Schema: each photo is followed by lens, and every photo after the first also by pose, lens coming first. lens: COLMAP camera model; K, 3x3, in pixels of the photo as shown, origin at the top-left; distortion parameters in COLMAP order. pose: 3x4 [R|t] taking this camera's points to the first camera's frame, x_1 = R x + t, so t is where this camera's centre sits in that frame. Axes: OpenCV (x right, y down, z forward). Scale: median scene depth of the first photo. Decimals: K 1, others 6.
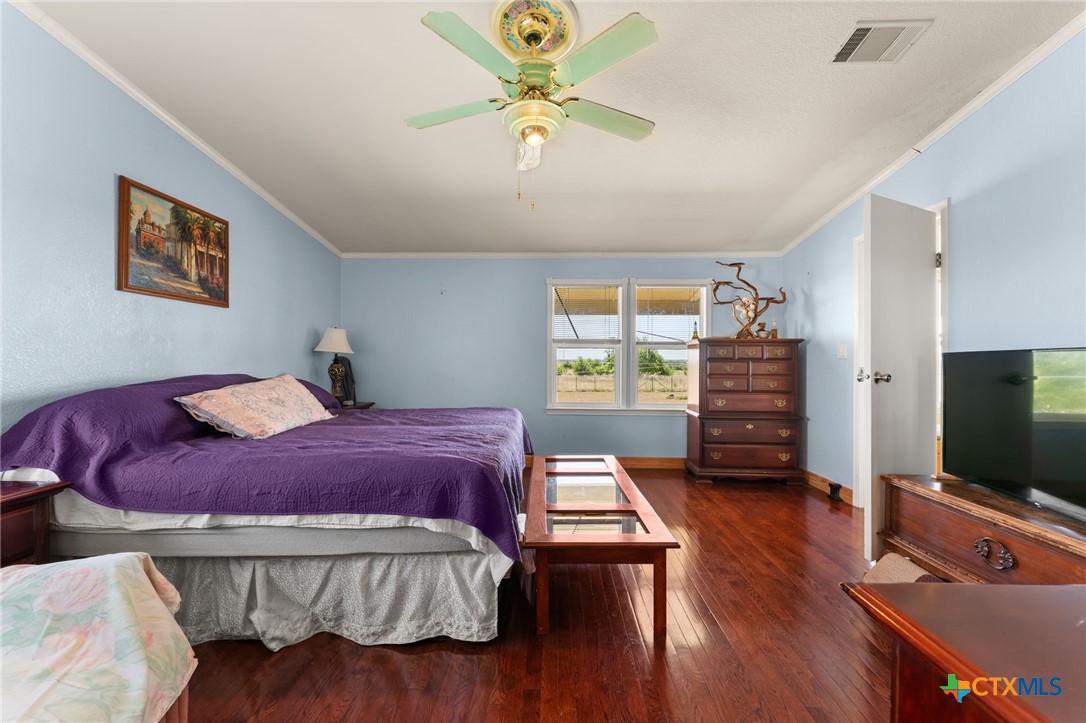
lens RADIAL K [[437.6, 0, 543.8], [0, 437.6, 355.5], [0, 0, 1]] dist [-0.000090, 0.000373]
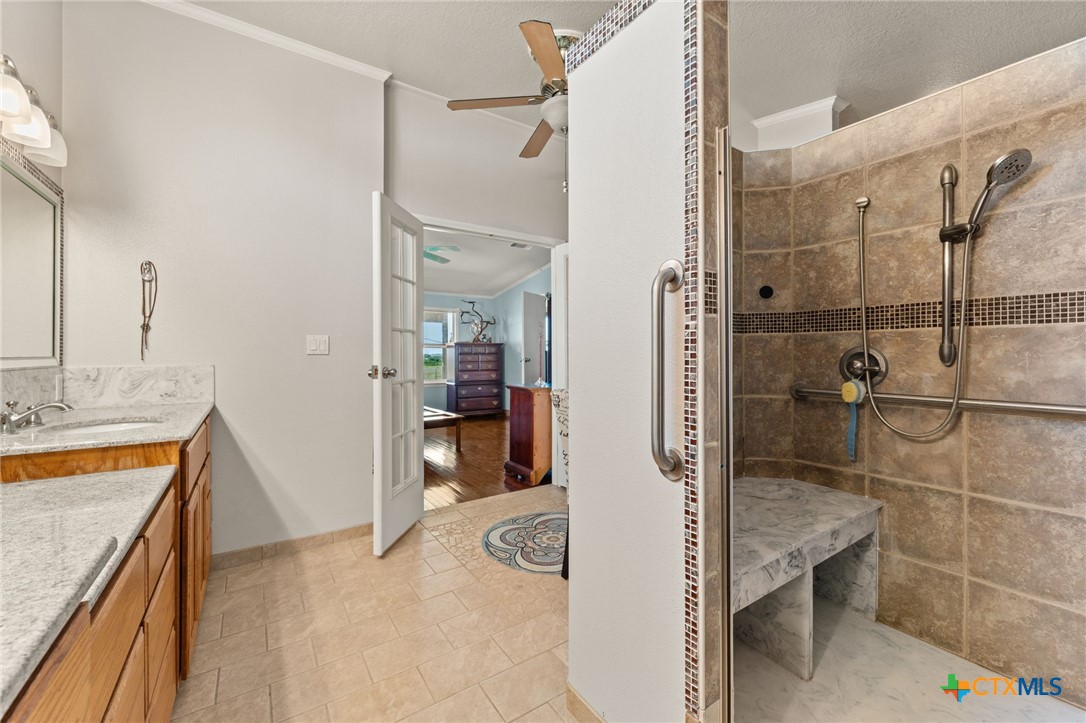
lens RADIAL K [[437.6, 0, 541.2], [0, 437.6, 352.4], [0, 0, 1]] dist [-0.000090, 0.000373]
pose [[0.808628, -0.008553, 0.588258, -0.437147], [0.003272, 0.999944, 0.010040, -0.014577], [-0.588311, -0.006194, 0.808611, -0.708866]]
